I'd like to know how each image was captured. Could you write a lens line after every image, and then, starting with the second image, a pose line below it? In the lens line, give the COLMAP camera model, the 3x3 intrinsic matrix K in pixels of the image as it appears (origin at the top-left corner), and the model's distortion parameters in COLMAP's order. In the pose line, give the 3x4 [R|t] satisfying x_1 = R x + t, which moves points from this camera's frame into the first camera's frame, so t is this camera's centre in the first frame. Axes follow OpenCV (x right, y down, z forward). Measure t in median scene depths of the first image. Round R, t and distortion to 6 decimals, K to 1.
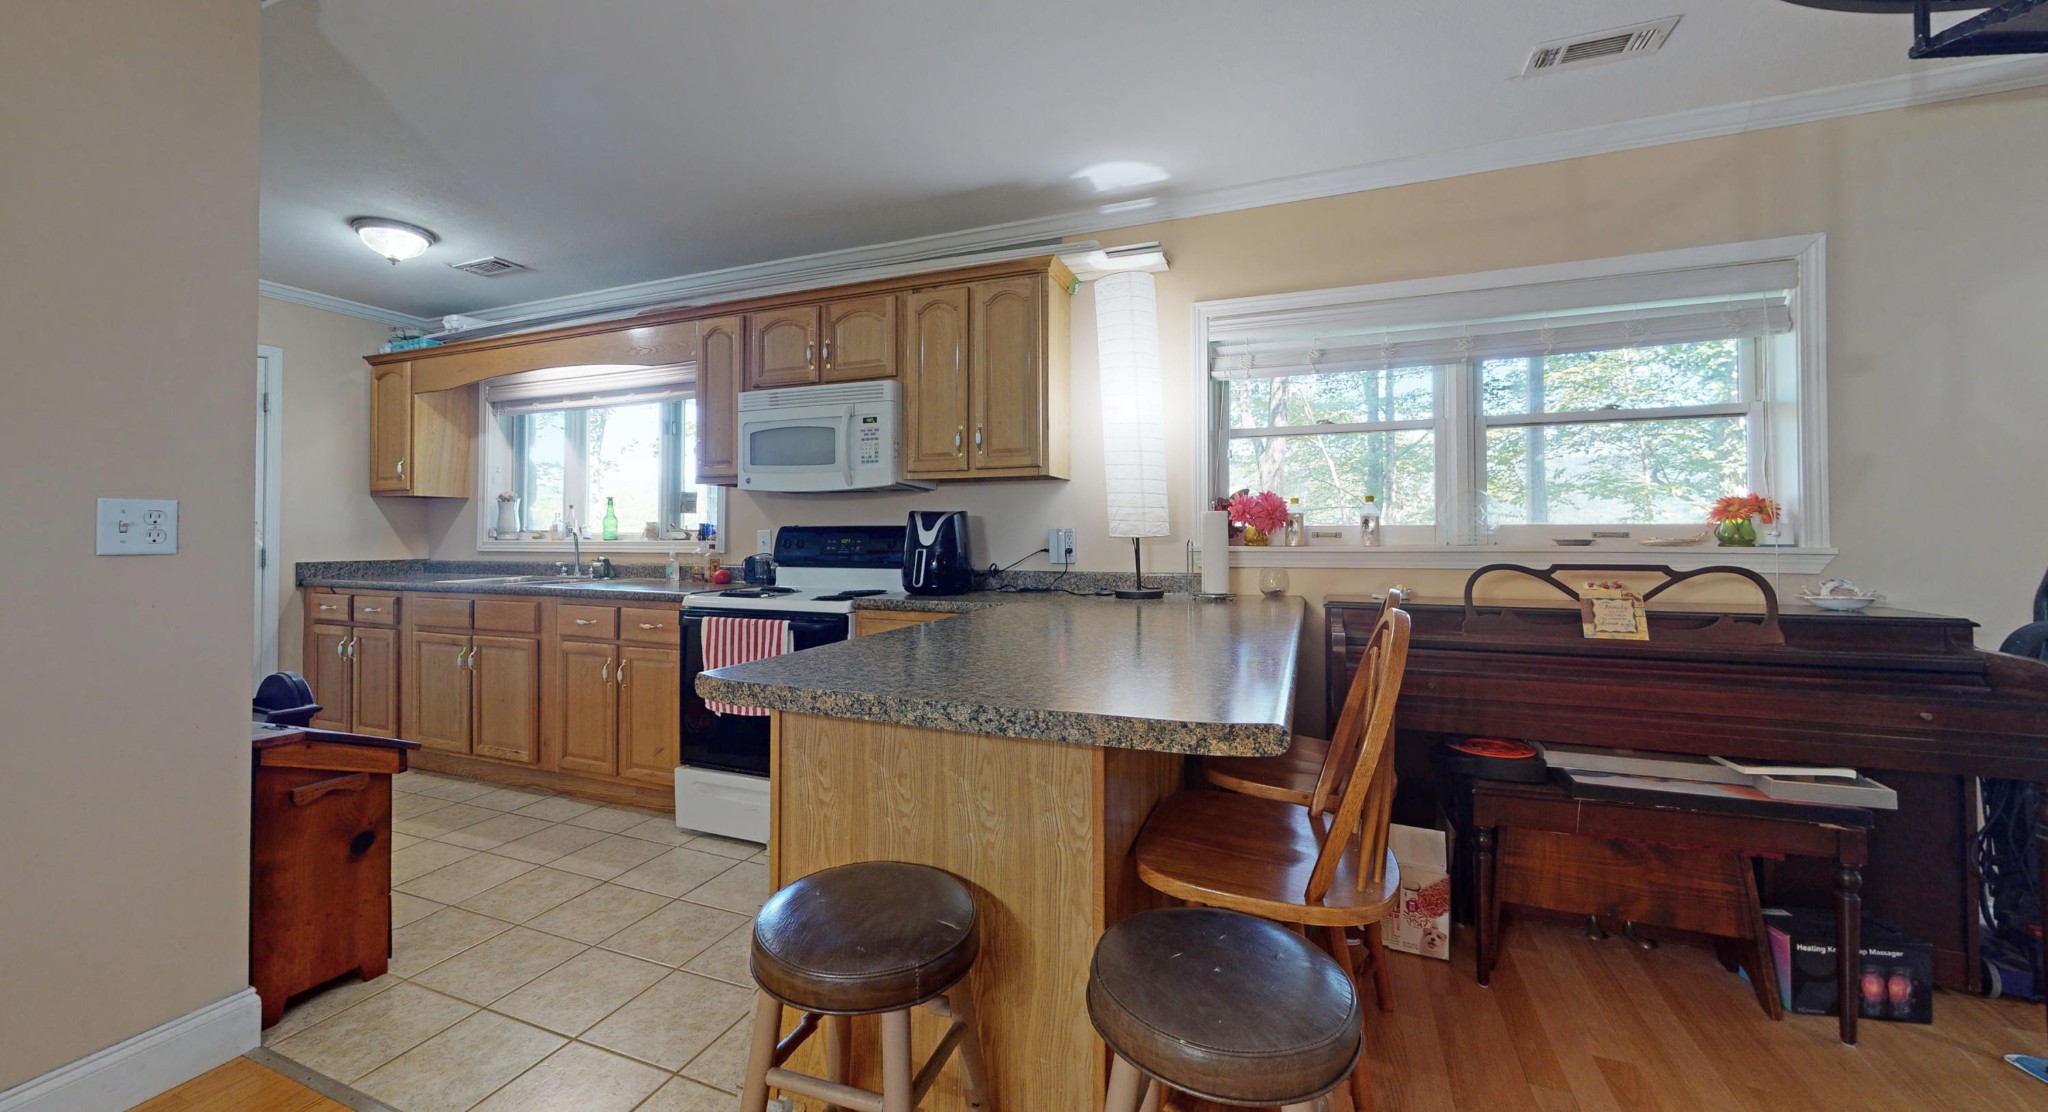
lens RADIAL K [[831.3, 0, 1041.2], [0, 831.3, 521.6], [0, 0, 1]] dist [-0.000597, -0.000221]
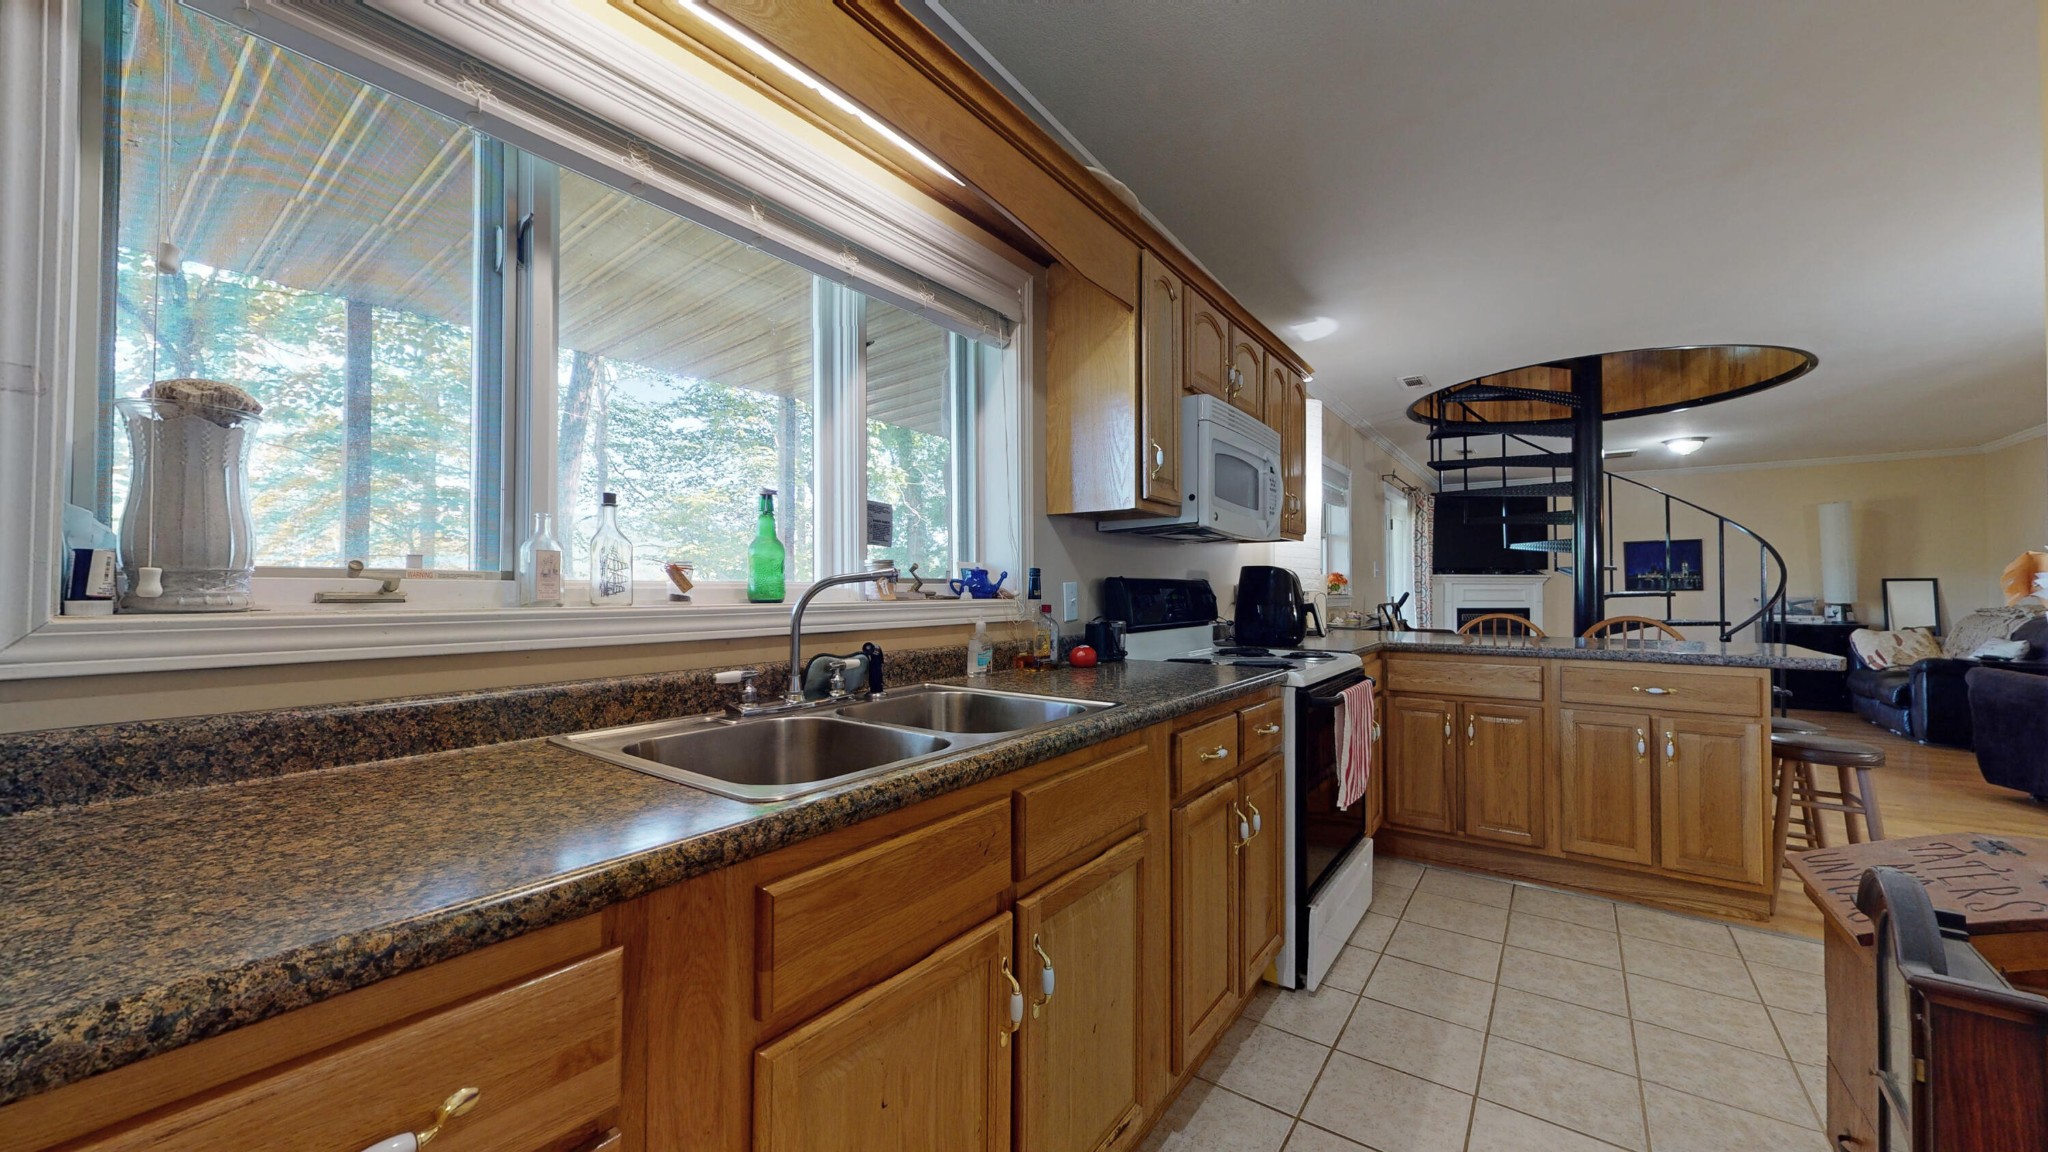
lens RADIAL K [[760.6, 0, 1026.0], [0, 760.6, 578.8], [0, 0, 1]] dist [-0.001895, -0.000005]
pose [[0.216135, 0.016487, 0.976224, -0.861766], [-0.015077, 0.999795, -0.013547, 0.015148], [-0.976247, -0.011790, 0.216339, 0.832643]]
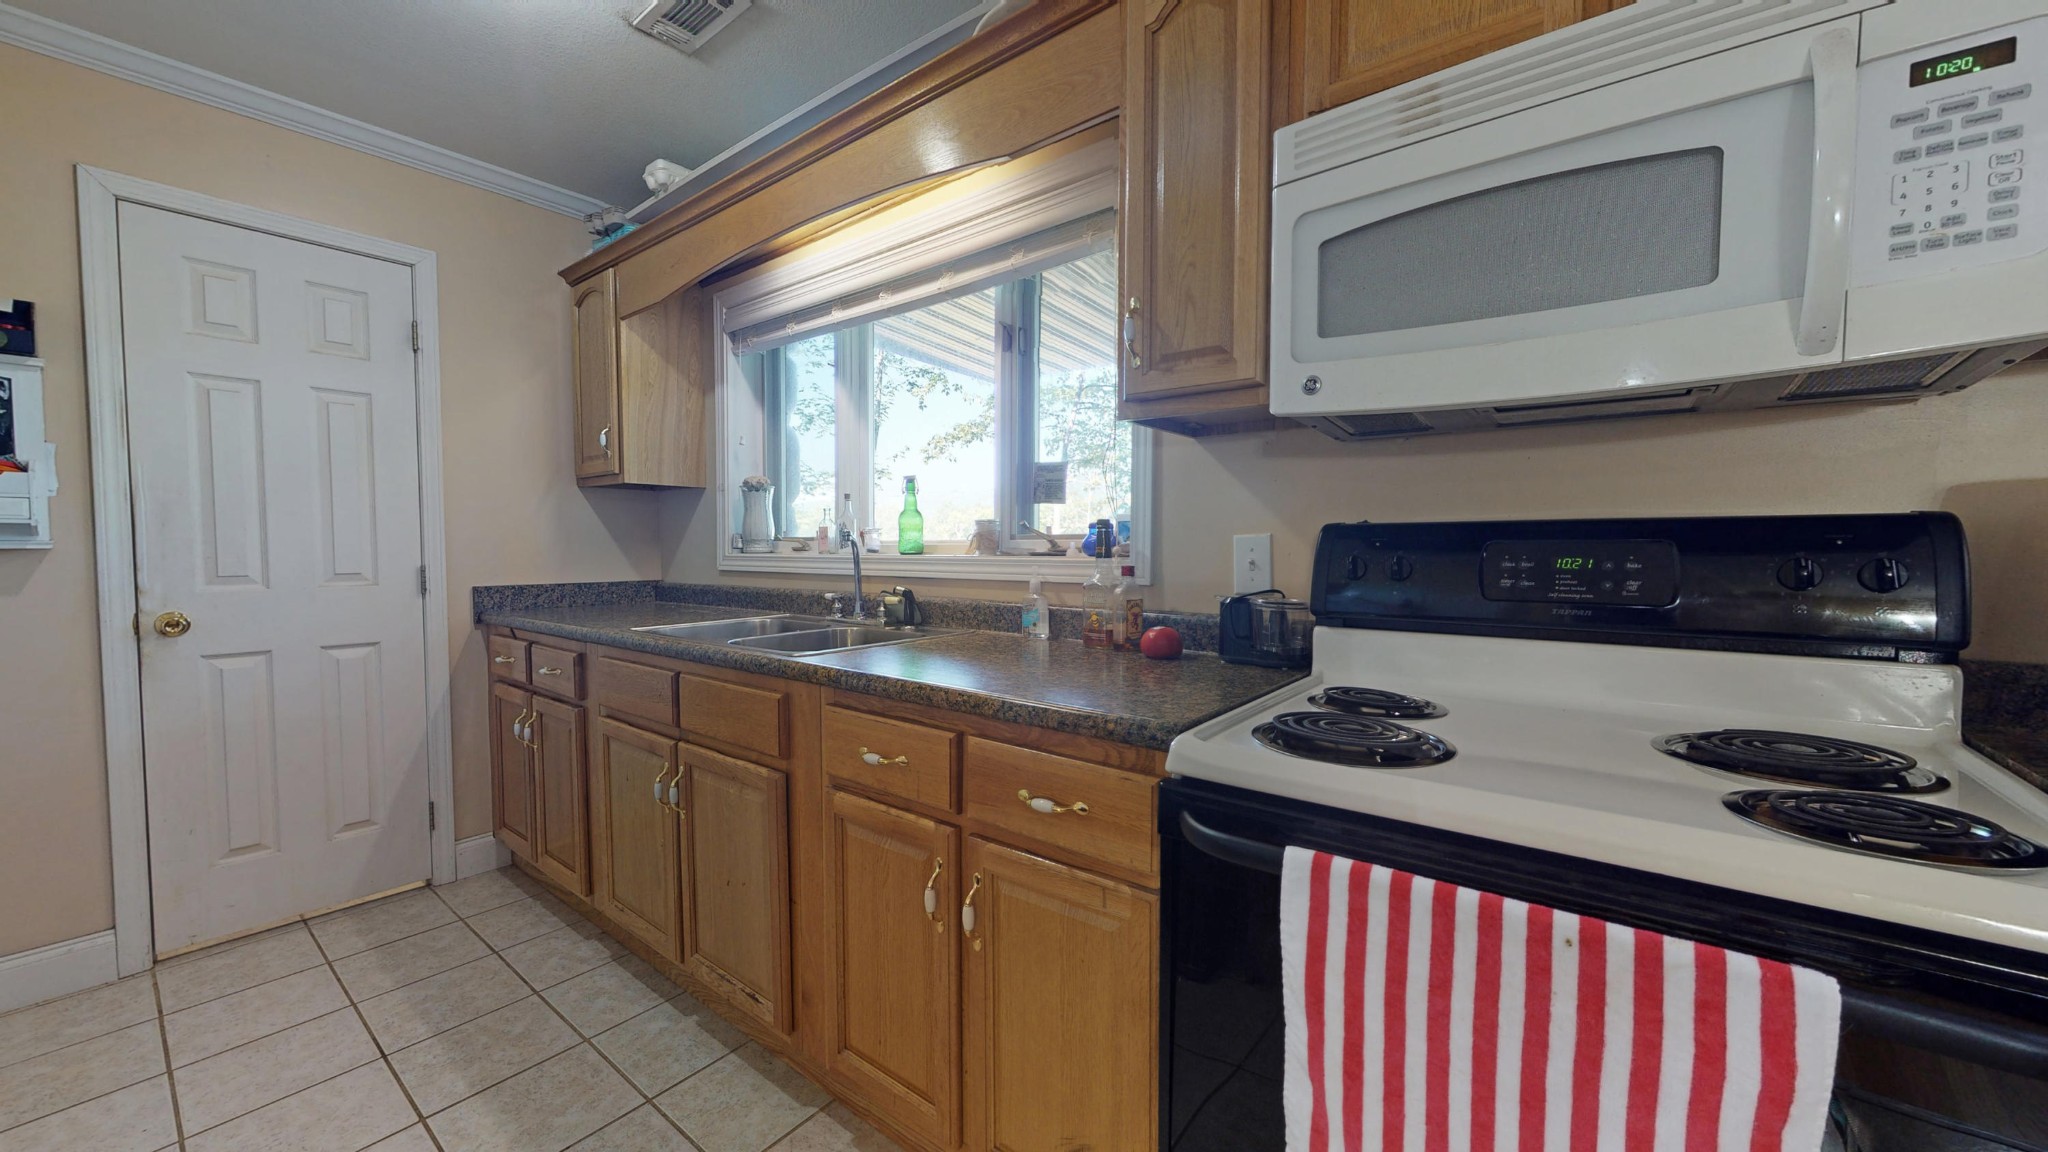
lens RADIAL K [[760.6, 0, 1032.8], [0, 760.6, 573.1], [0, 0, 1]] dist [-0.001895, -0.000005]
pose [[0.961514, 0.011060, -0.274534, -0.307833], [0.003583, 0.998600, 0.052782, 0.008588], [0.274733, -0.051735, 0.960128, 0.546806]]
